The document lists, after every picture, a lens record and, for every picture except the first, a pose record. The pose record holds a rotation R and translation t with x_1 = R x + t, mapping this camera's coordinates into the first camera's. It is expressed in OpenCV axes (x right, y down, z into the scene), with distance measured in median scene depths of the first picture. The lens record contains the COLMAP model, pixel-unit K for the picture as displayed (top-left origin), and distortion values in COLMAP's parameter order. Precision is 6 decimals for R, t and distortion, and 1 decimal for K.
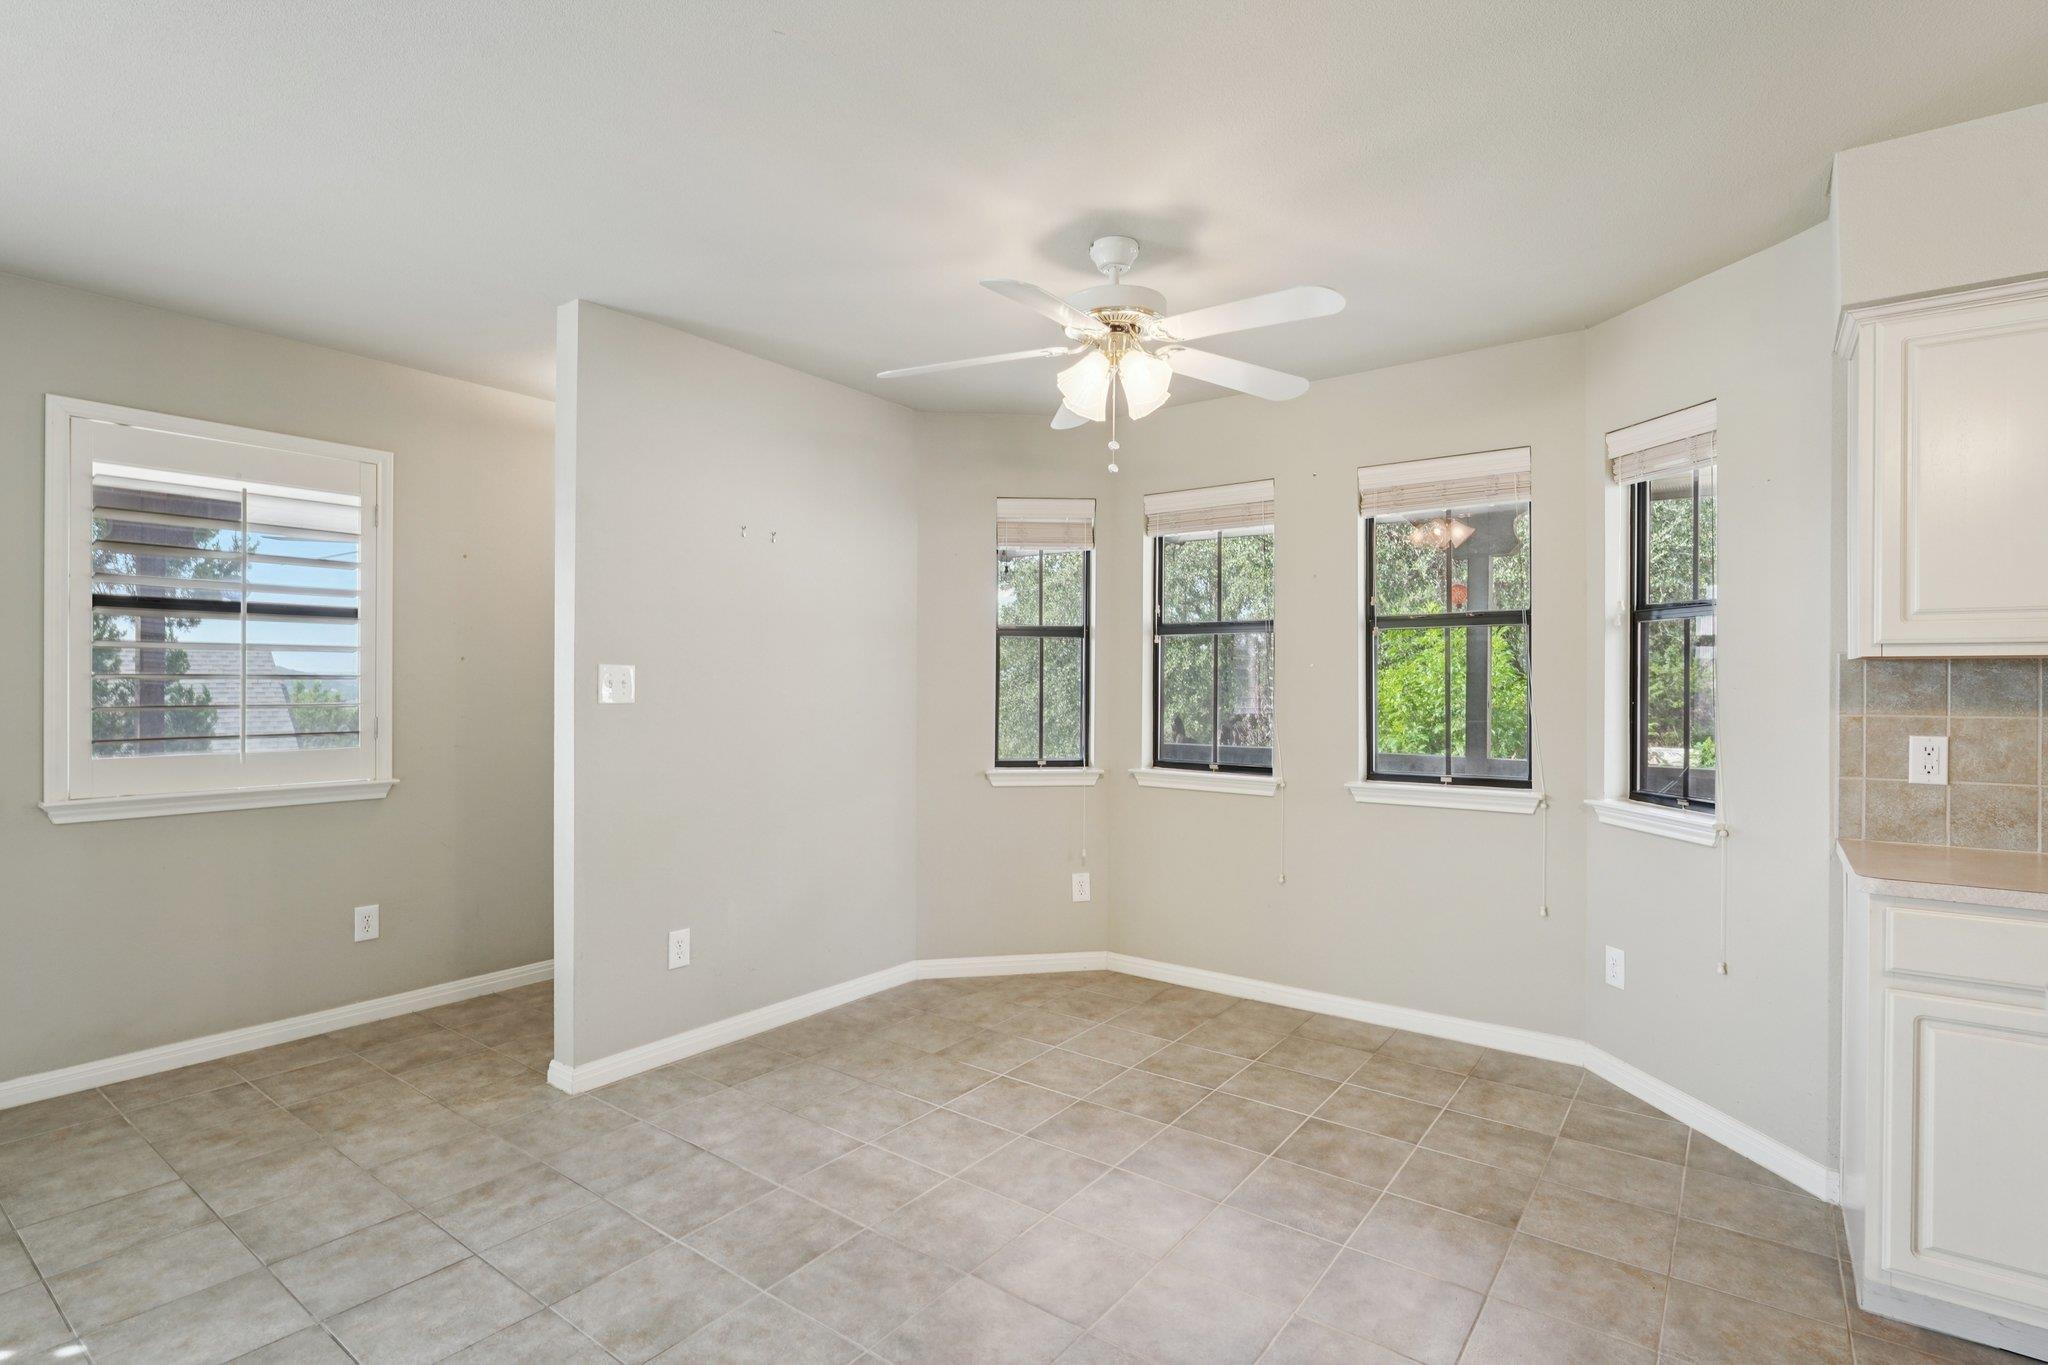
lens RADIAL K [[995.9, 0, 1017.8], [0, 995.9, 685.9], [0, 0, 1]] dist [-0.017876, 0.003530]
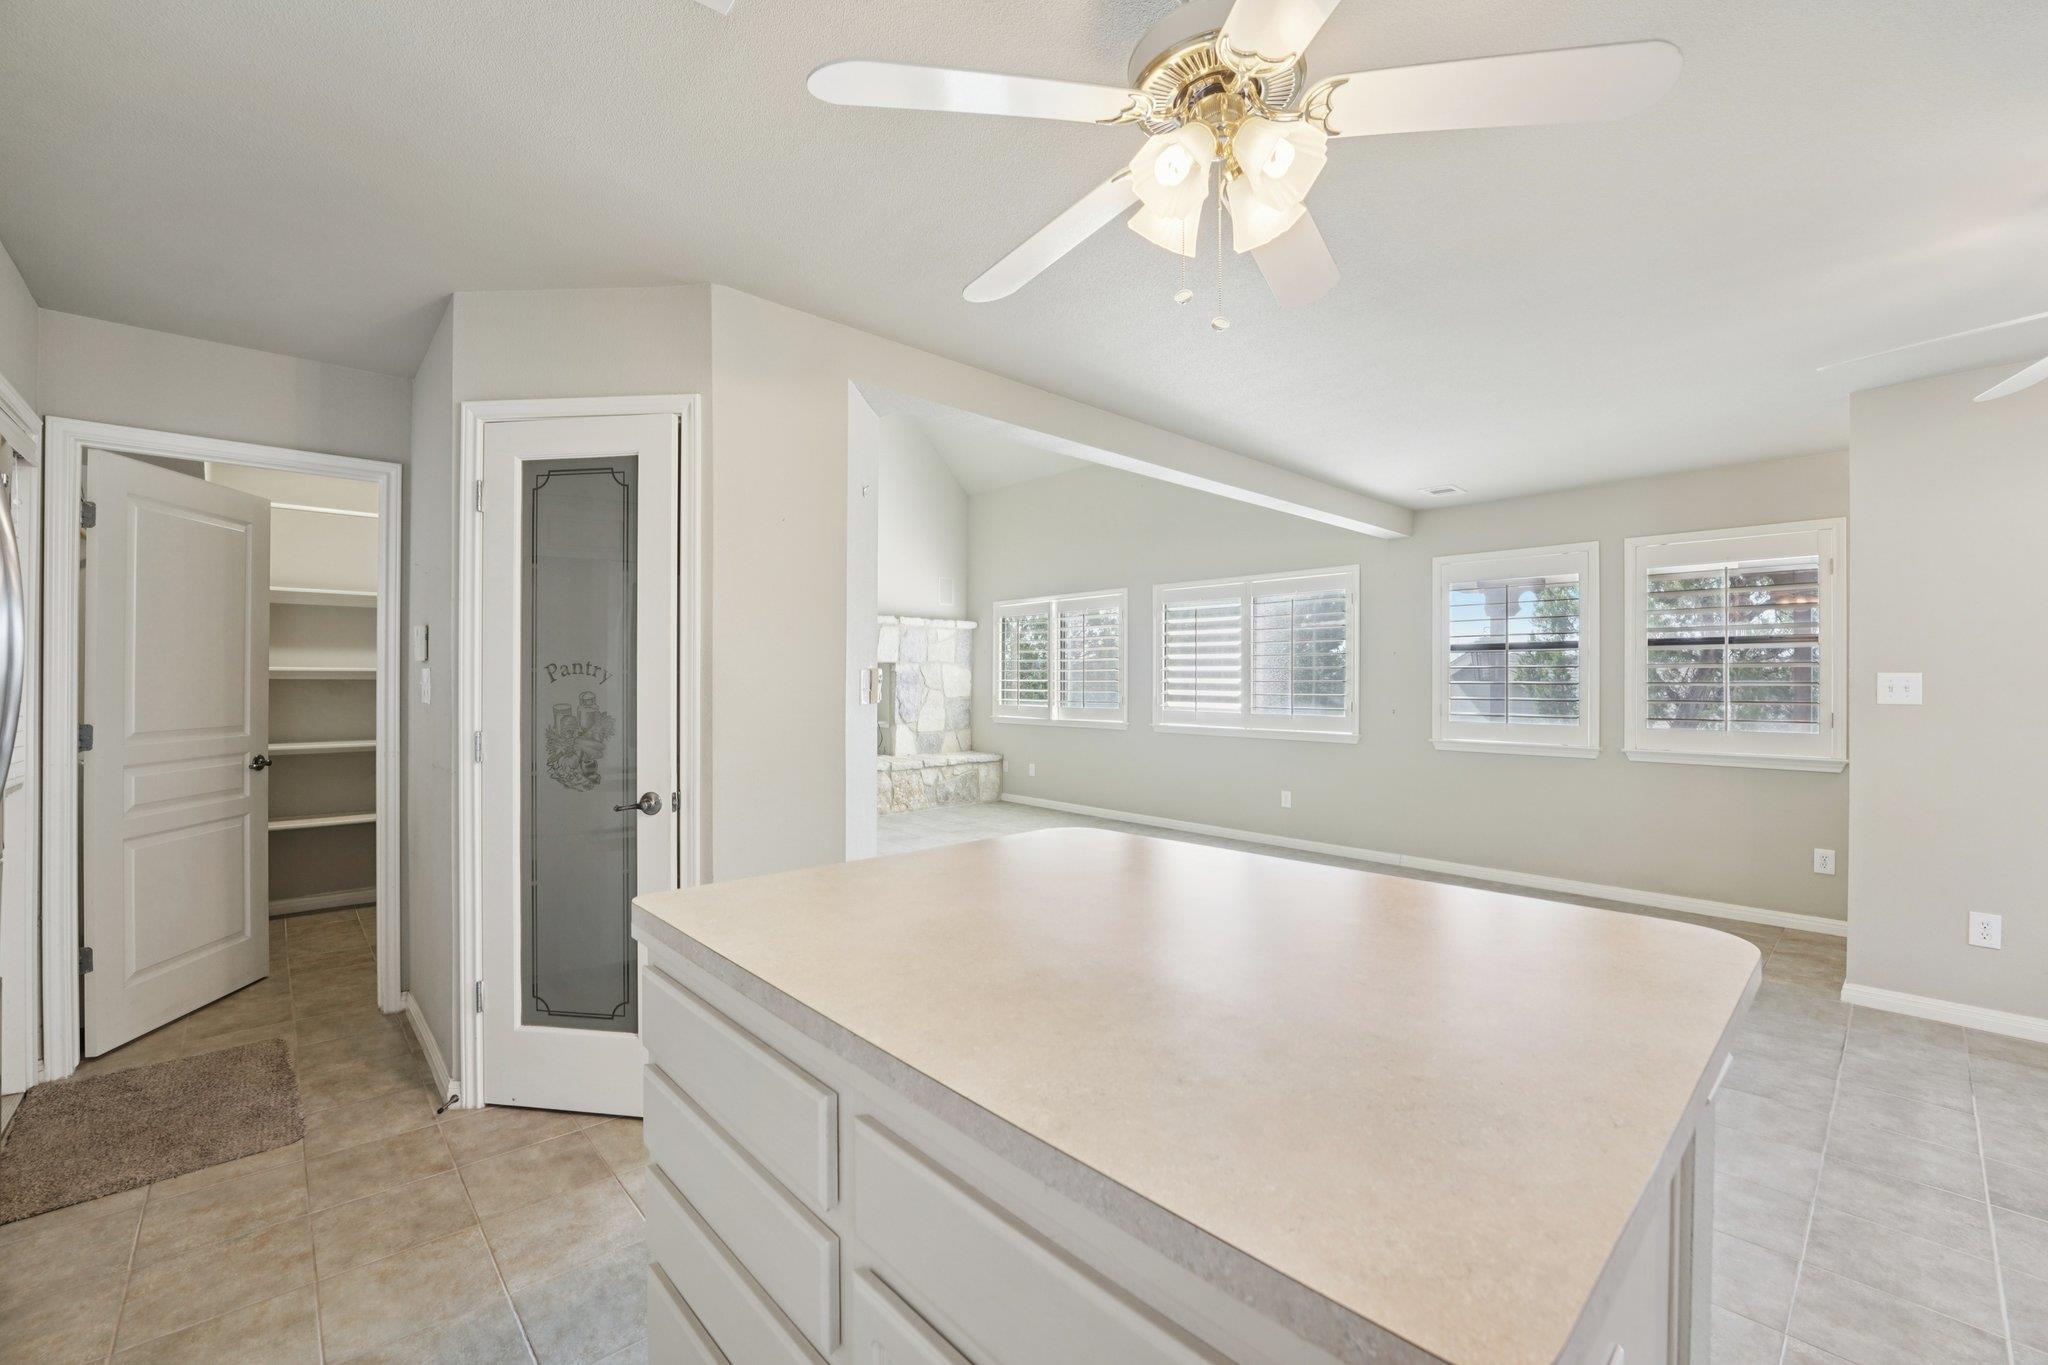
lens RADIAL K [[840.7, 0, 1025.7], [0, 840.7, 684.1], [0, 0, 1]] dist [-0.030964, 0.005319]
pose [[-0.182834, -0.002172, -0.983141, 0.811171], [-0.007640, 0.999971, -0.000788, 0.001466], [0.983114, 0.007367, -0.182845, 0.130013]]
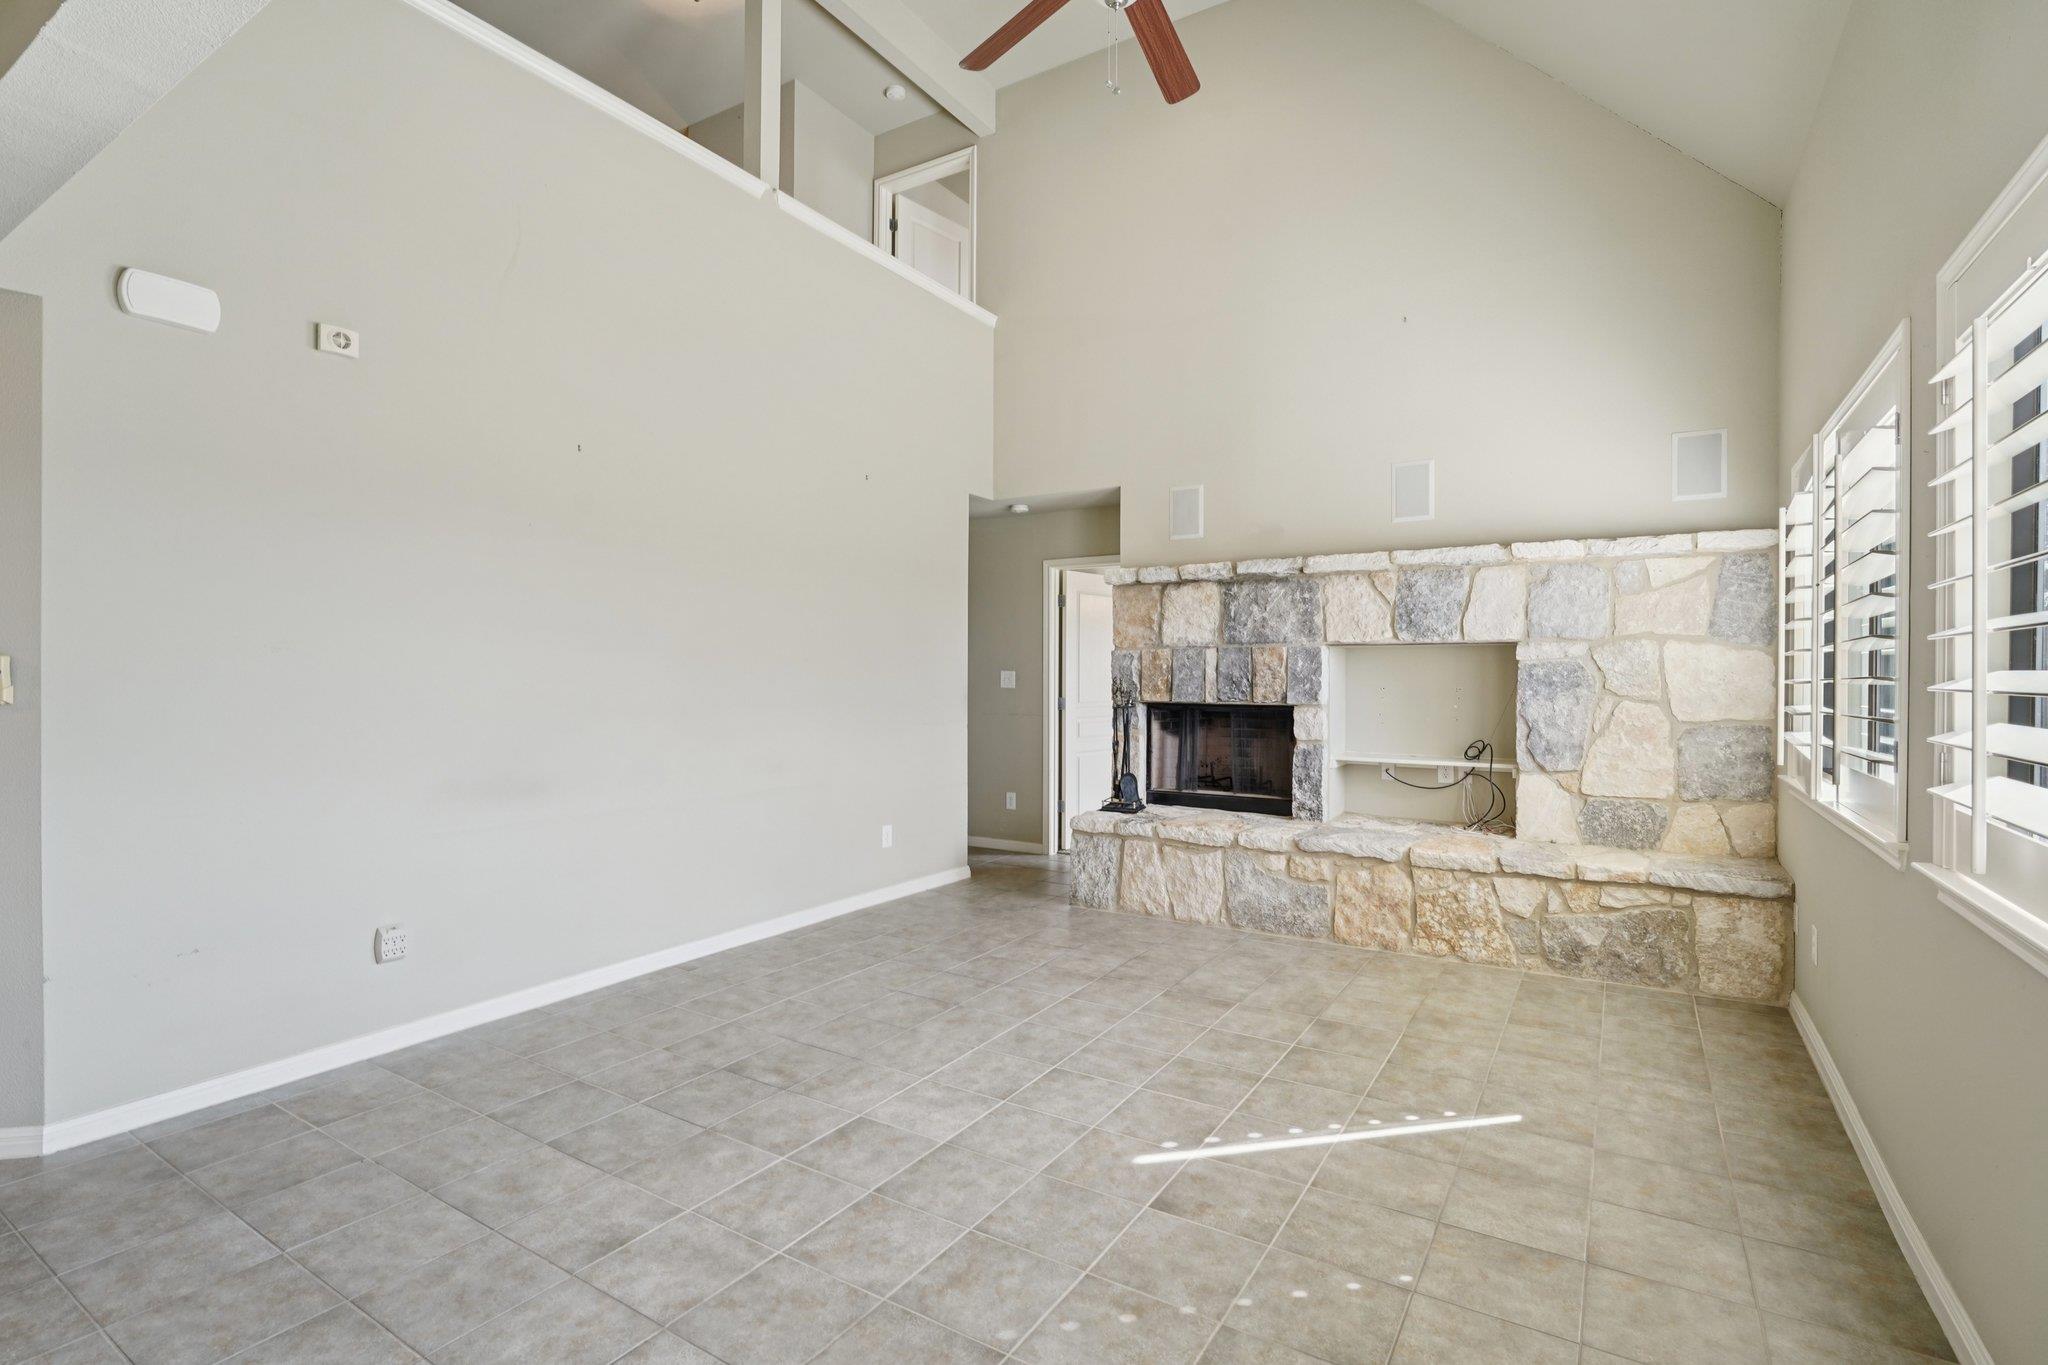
lens RADIAL K [[963.7, 0, 1014.7], [0, 963.7, 676.6], [0, 0, 1]] dist [-0.006261, -0.003826]
pose [[-0.997516, -0.010595, -0.069645, -0.970764], [-0.010891, 0.999933, 0.003870, -0.011060], [0.069599, 0.004619, -0.997564, 0.648448]]
